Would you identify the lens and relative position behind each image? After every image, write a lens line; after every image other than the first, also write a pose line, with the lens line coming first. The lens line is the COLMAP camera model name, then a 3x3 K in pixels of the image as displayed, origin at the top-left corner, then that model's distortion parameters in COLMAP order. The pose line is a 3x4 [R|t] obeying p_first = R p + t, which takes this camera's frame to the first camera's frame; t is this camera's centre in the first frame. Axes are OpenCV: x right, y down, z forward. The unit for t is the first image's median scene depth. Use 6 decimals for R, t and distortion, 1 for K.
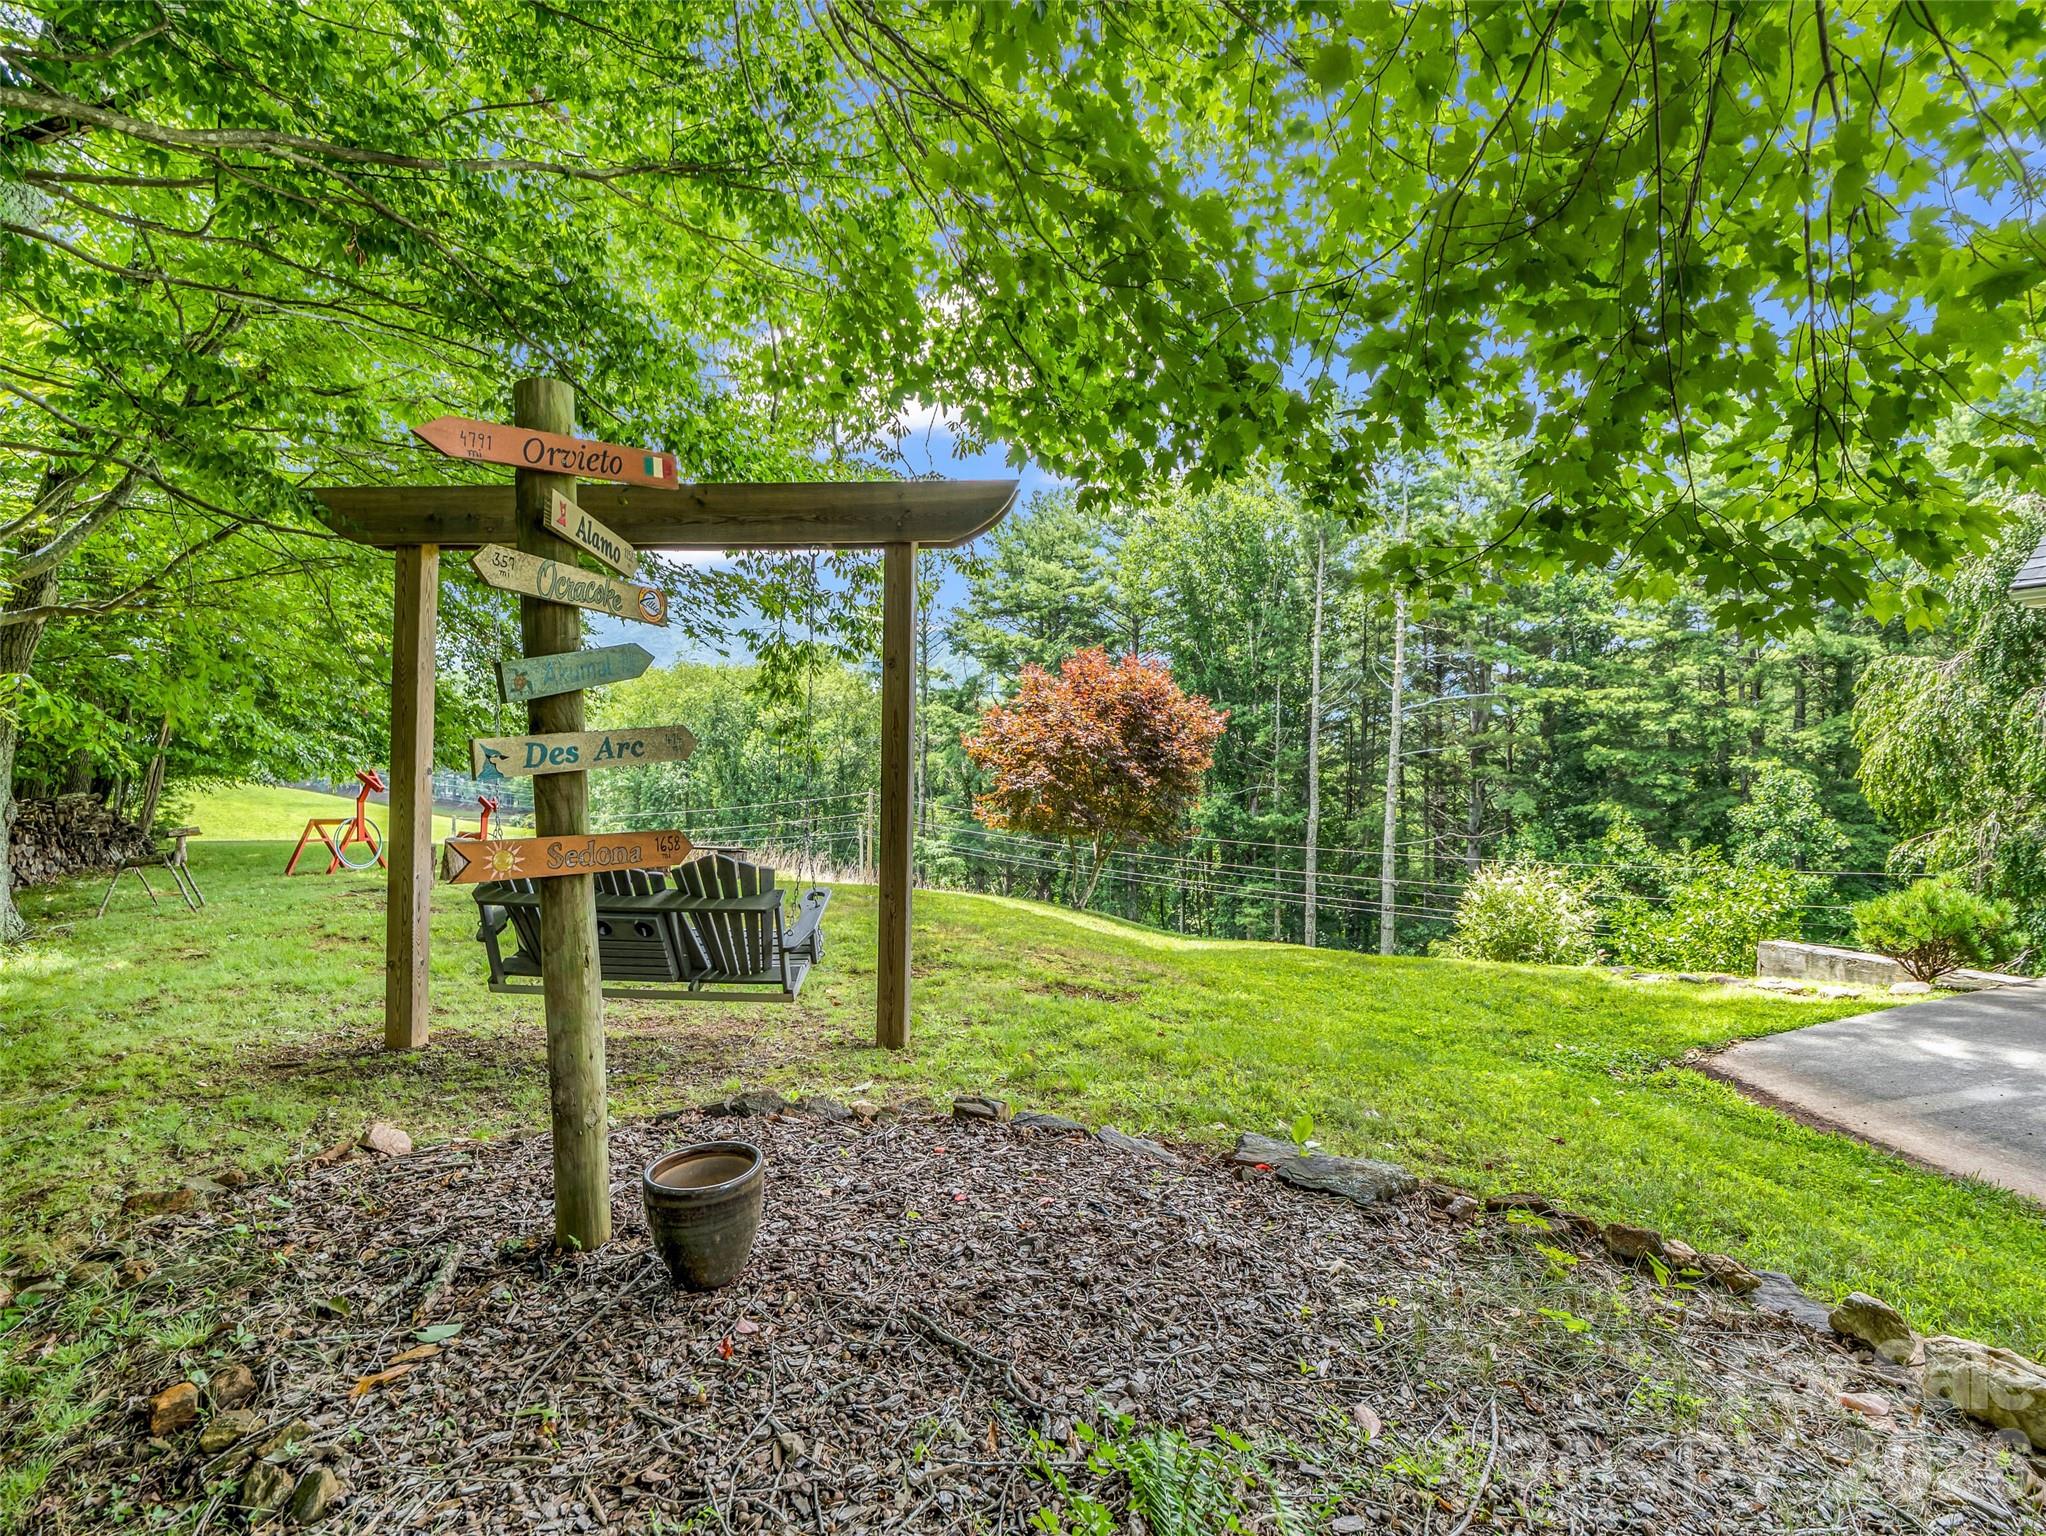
lens RADIAL K [[1041.5, 0, 1025.3], [0, 1041.5, 764.1], [0, 0, 1]] dist [-0.011193, -0.000750]
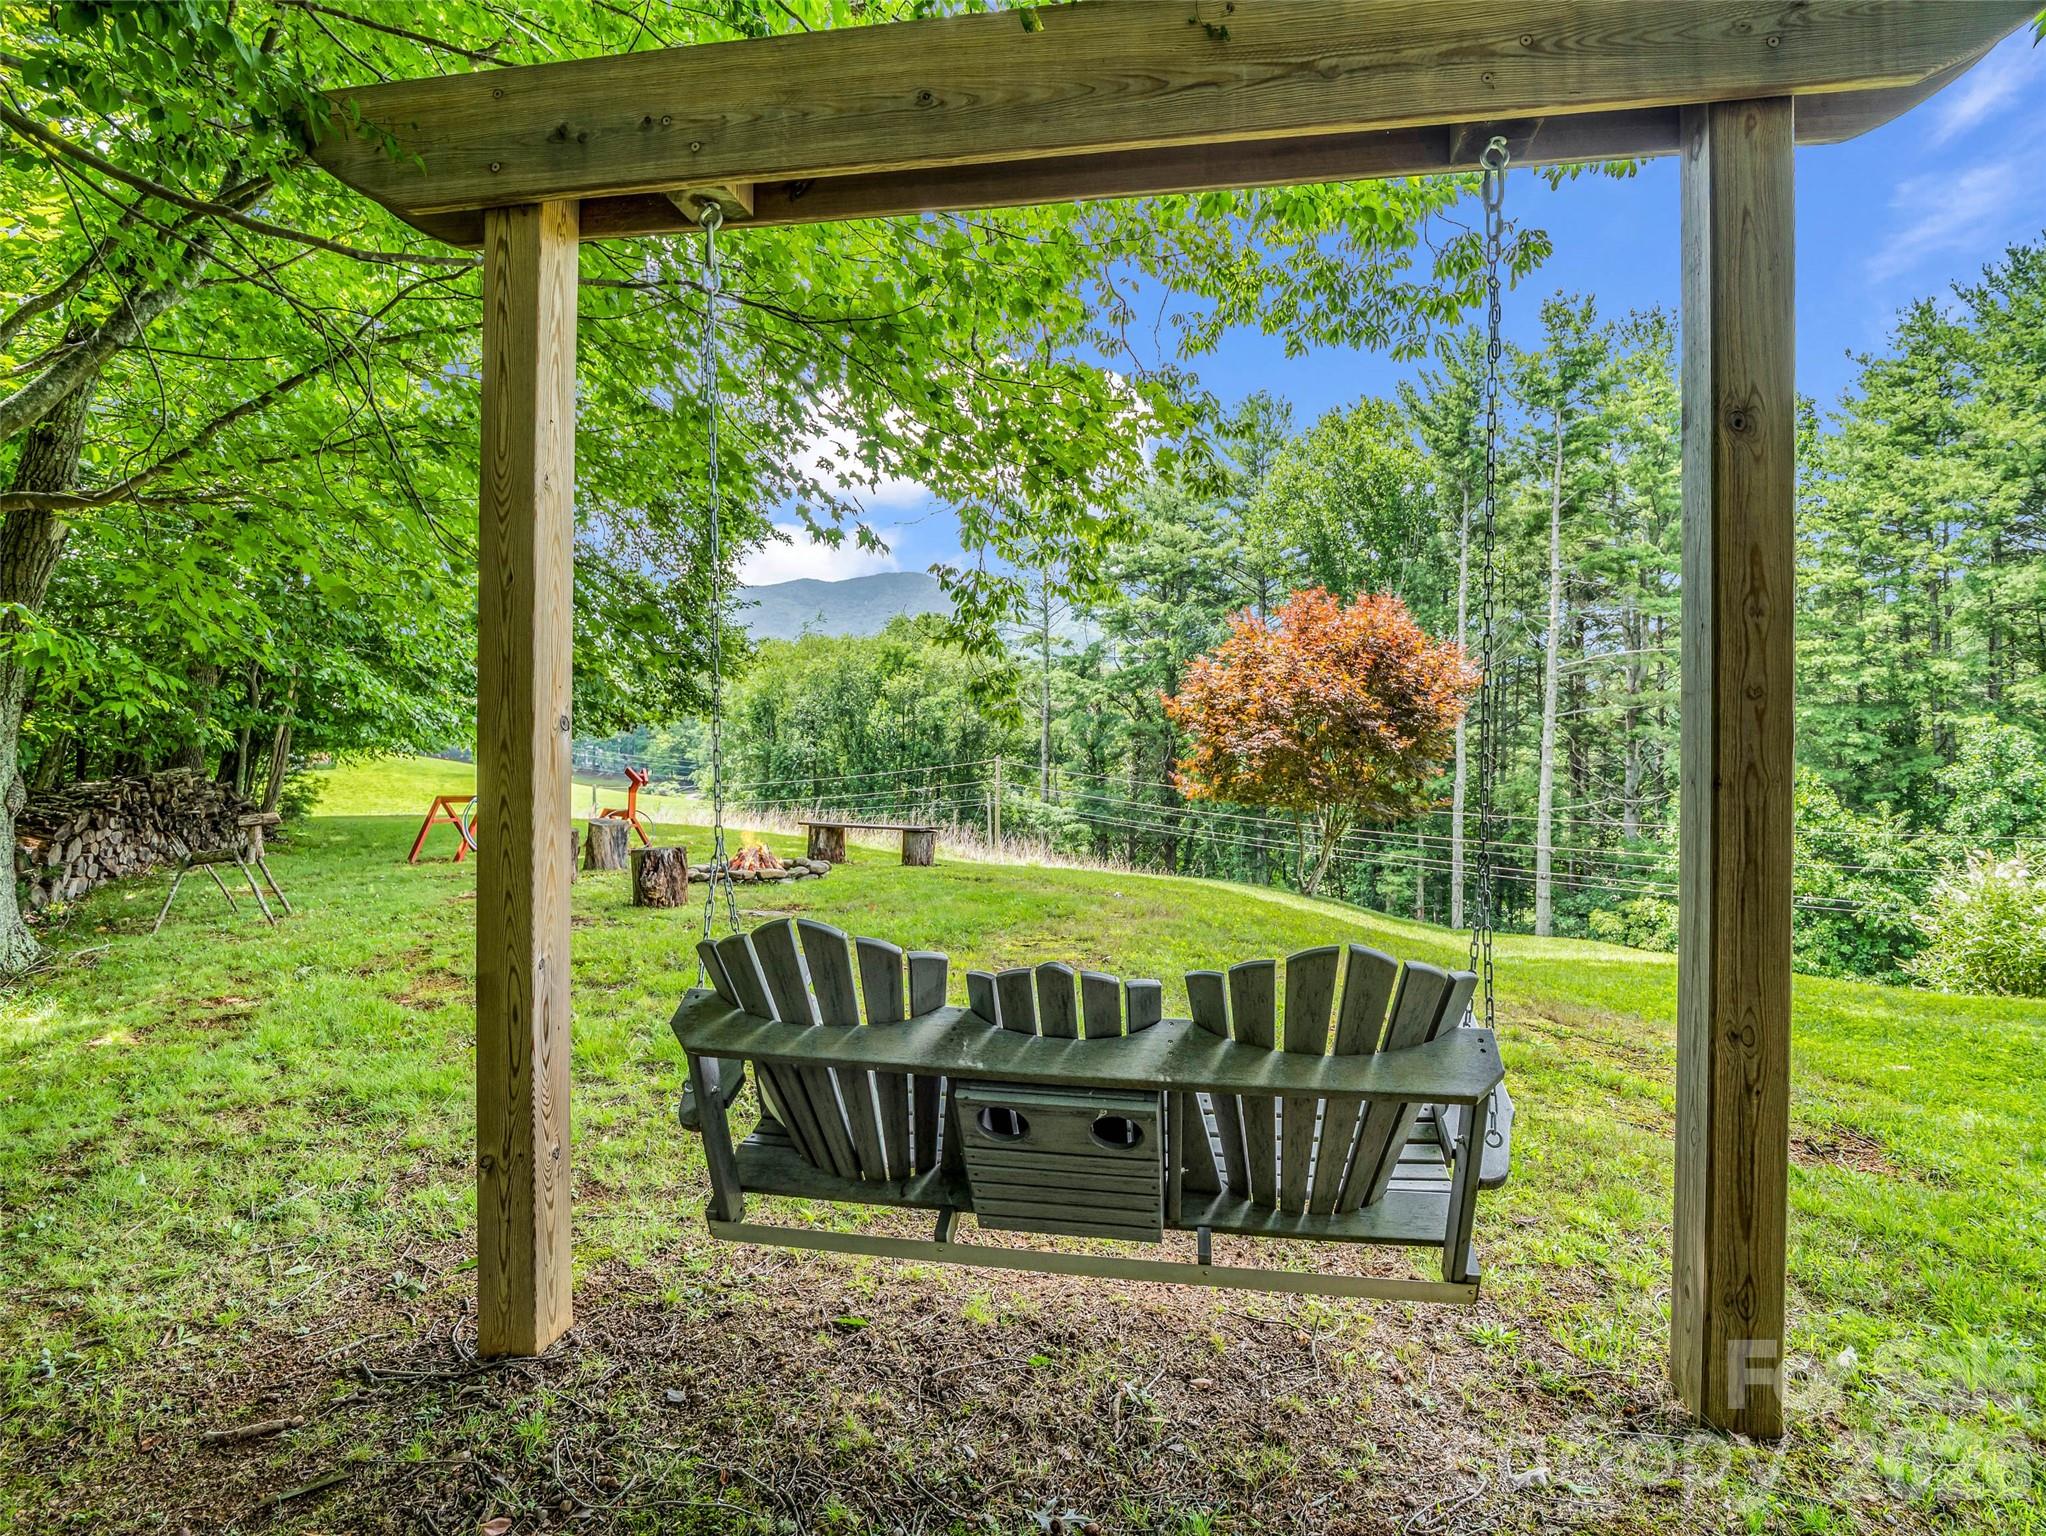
lens RADIAL K [[999.5, 0, 1052.0], [0, 999.5, 742.3], [0, 0, 1]] dist [-0.013080, -0.000935]
pose [[0.997396, -0.009625, -0.071472, -0.037562], [0.010418, 0.999888, 0.010719, 0.001541], [0.071361, -0.011436, 0.997385, 0.065997]]
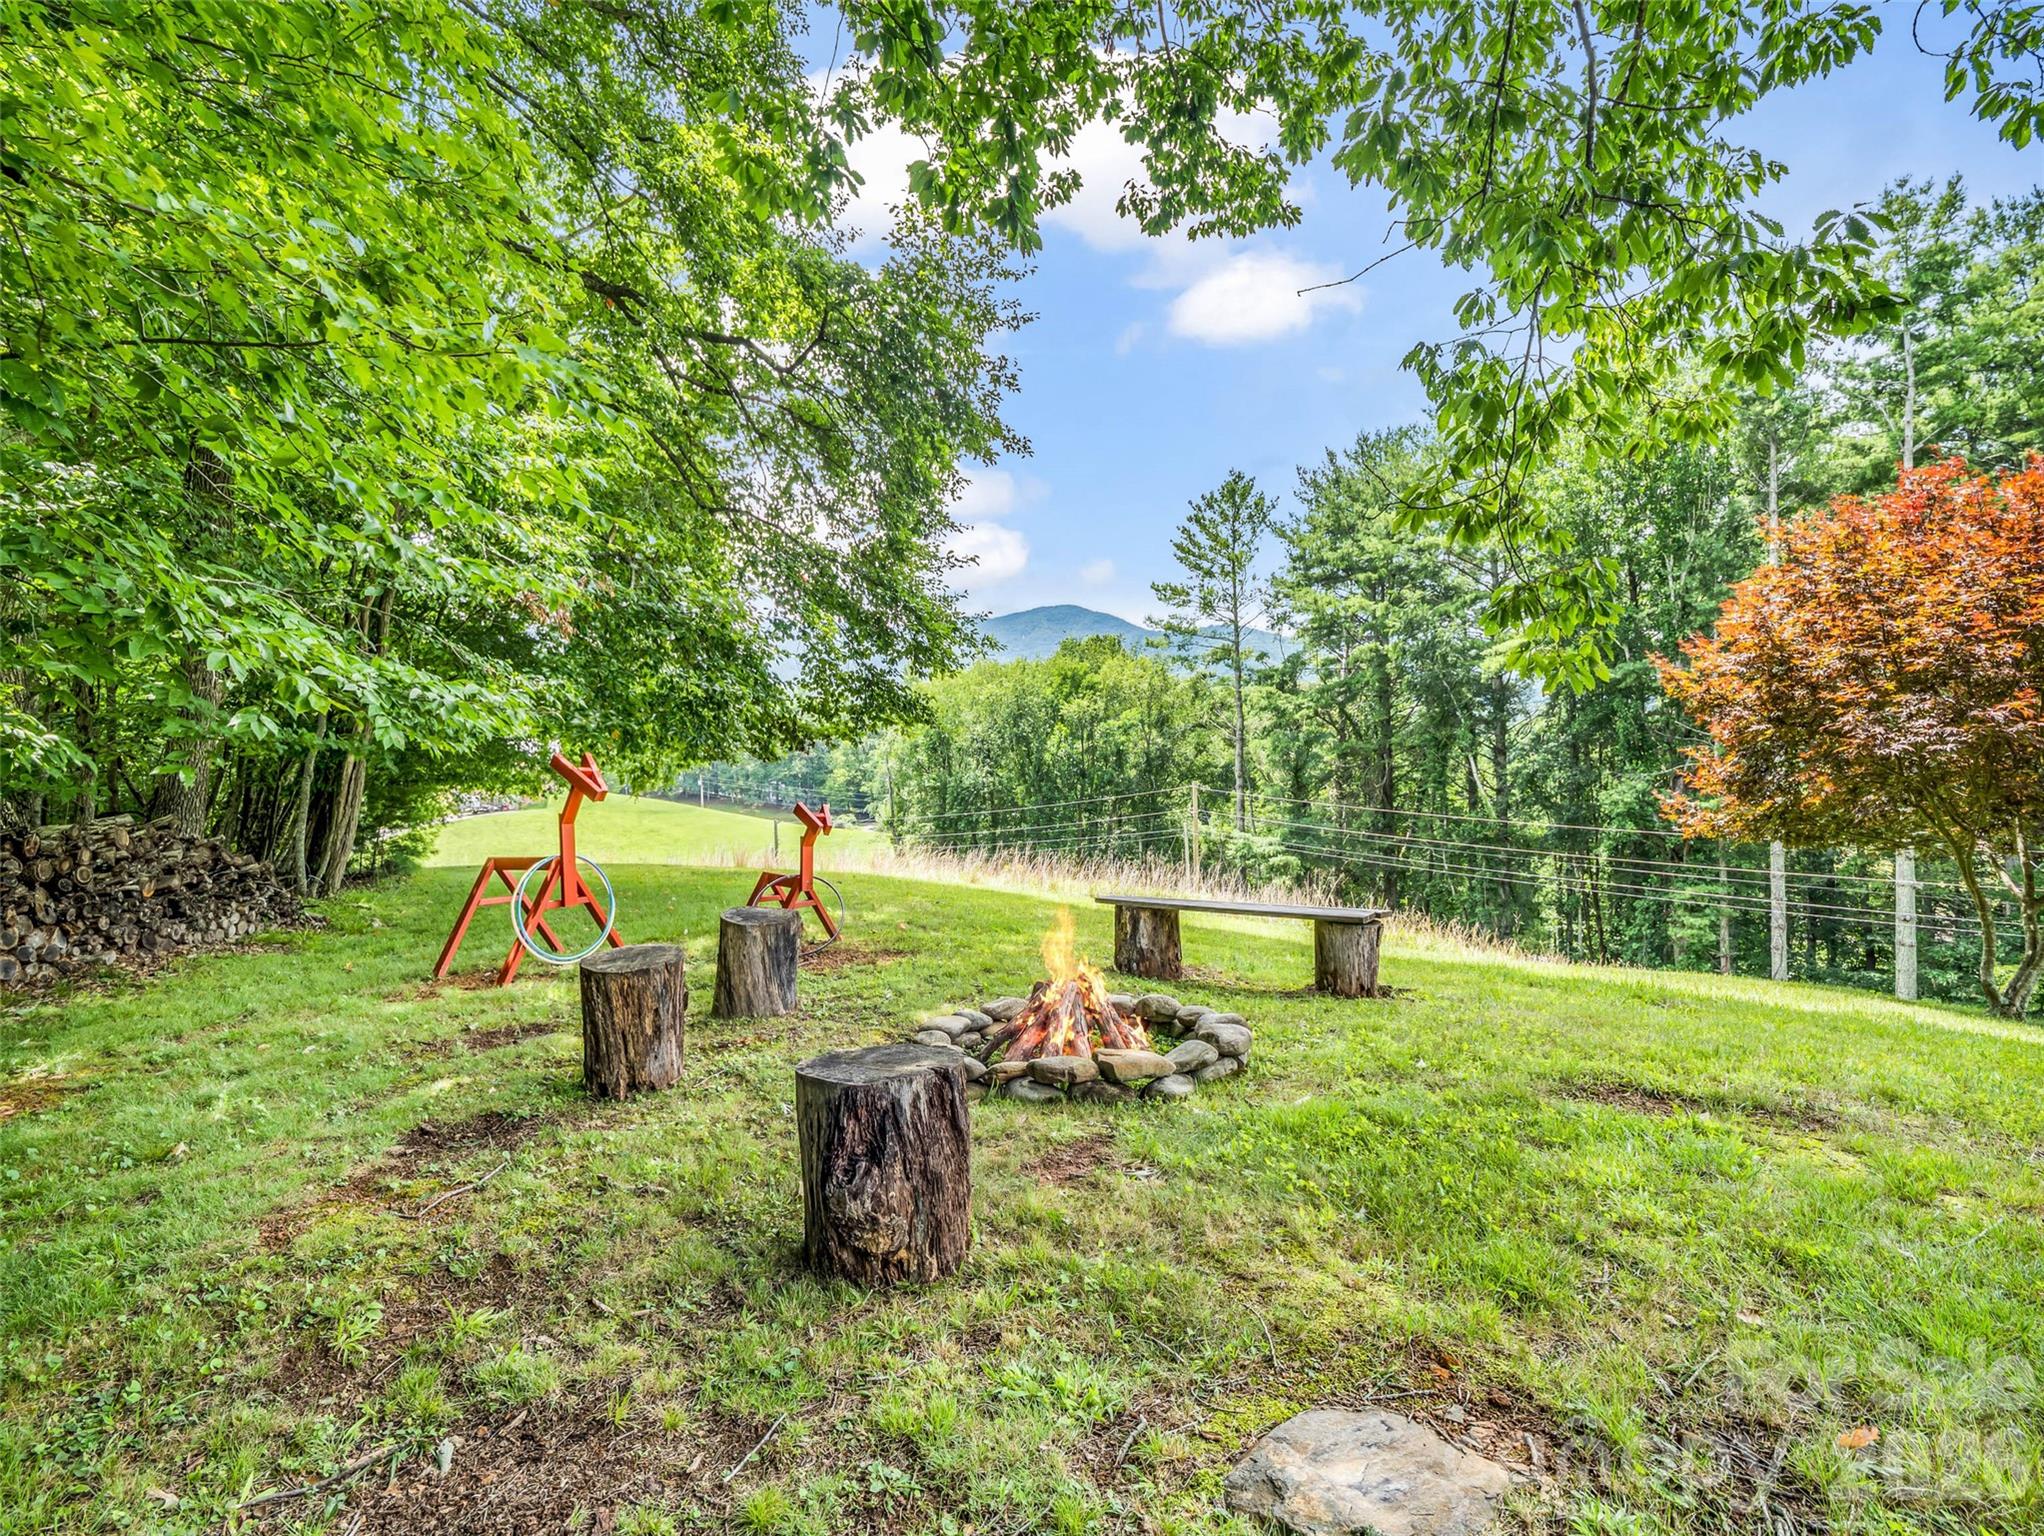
lens RADIAL K [[998.5, 0, 1029.3], [0, 998.5, 760.6], [0, 0, 1]] dist [-0.013080, -0.000935]
pose [[0.967046, -0.035123, -0.252168, -0.089124], [0.035480, 0.999365, -0.003135, 0.004738], [0.252118, -0.005915, 0.967678, 0.169342]]
